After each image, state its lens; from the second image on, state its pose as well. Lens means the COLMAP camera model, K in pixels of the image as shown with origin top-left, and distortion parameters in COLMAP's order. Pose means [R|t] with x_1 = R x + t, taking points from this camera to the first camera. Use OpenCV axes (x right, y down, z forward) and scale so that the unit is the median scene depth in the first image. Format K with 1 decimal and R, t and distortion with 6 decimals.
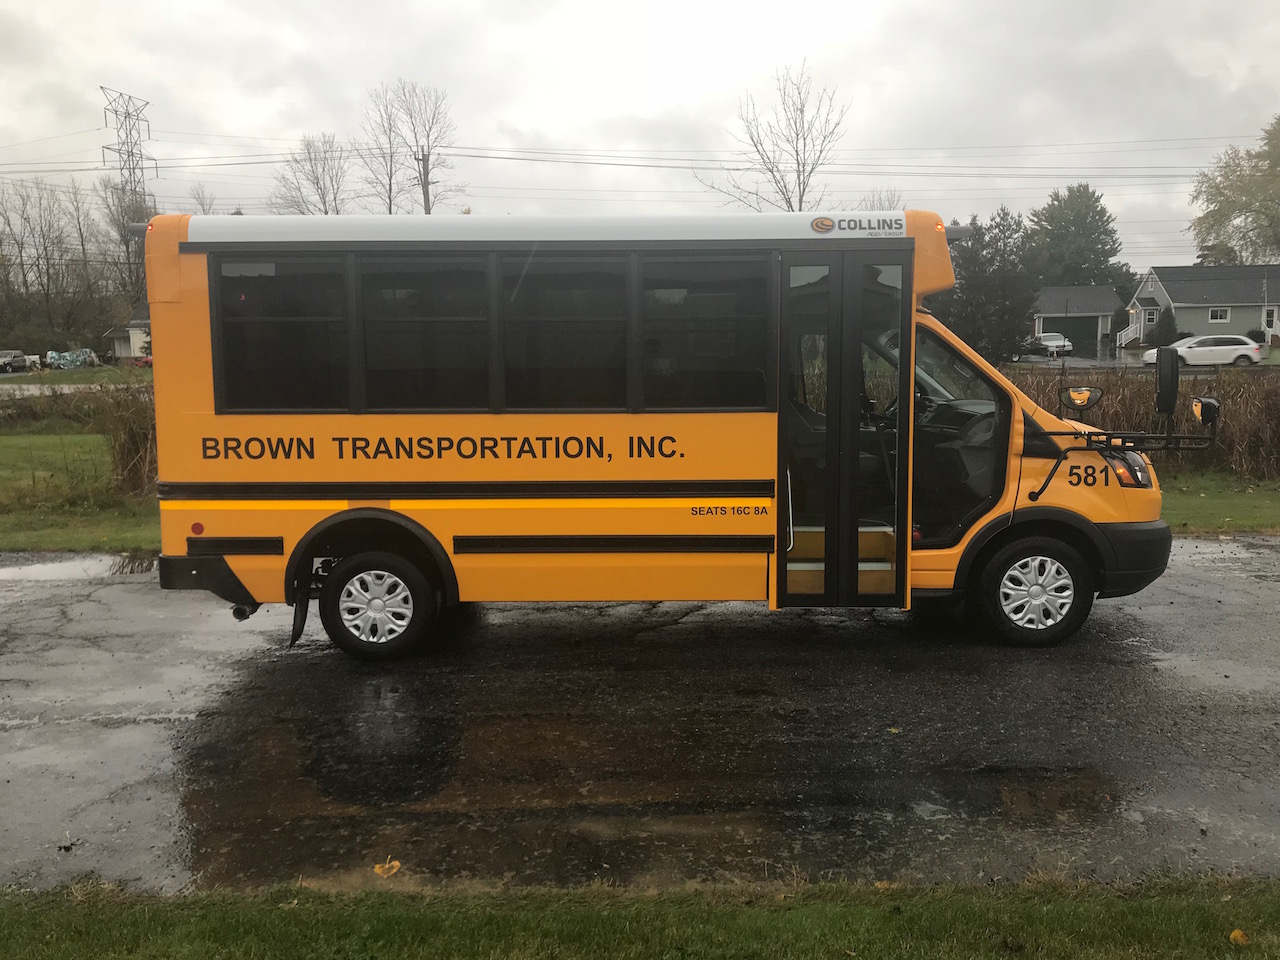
lens RADIAL K [[1035.7, 0, 640.0], [0, 1035.7, 480.0], [0, 0, 1]] dist [0.080760, -0.109301]
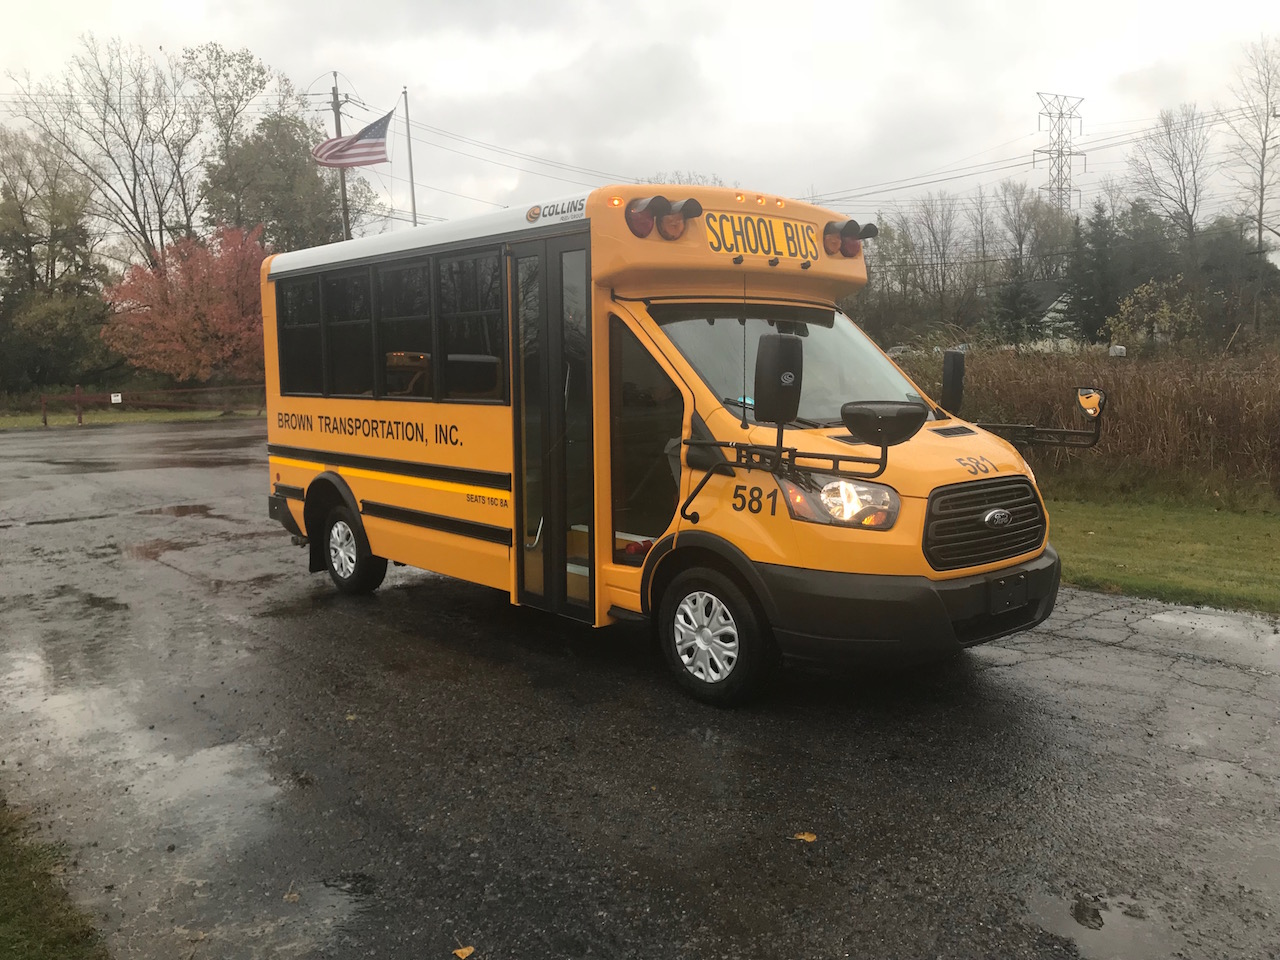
lens RADIAL K [[1035.7, 0, 640.0], [0, 1035.7, 480.0], [0, 0, 1]] dist [0.080760, -0.109301]
pose [[0.668109, 0.081837, -0.739549, 0.944085], [-0.076695, 0.996213, 0.040953, -0.044155], [0.740100, 0.029359, 0.671856, 0.416473]]
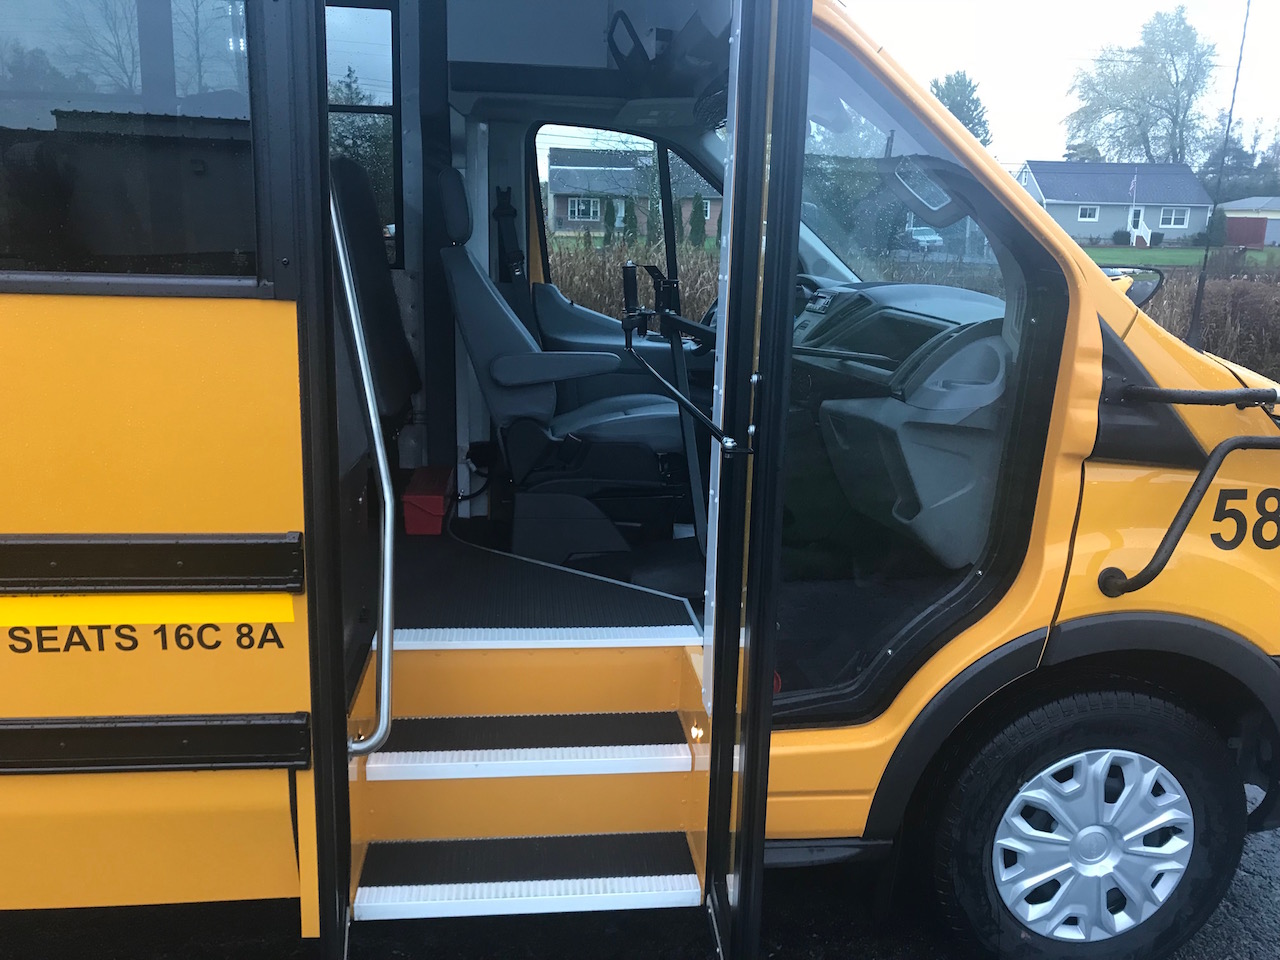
lens RADIAL K [[1035.7, 0, 640.0], [0, 1035.7, 480.0], [0, 0, 1]] dist [0.080760, -0.109301]
pose [[0.992265, 0.007544, 0.123910, 0.185854], [-0.020739, 0.994198, 0.105543, -0.048263], [-0.122395, -0.107296, 0.986665, 0.691516]]
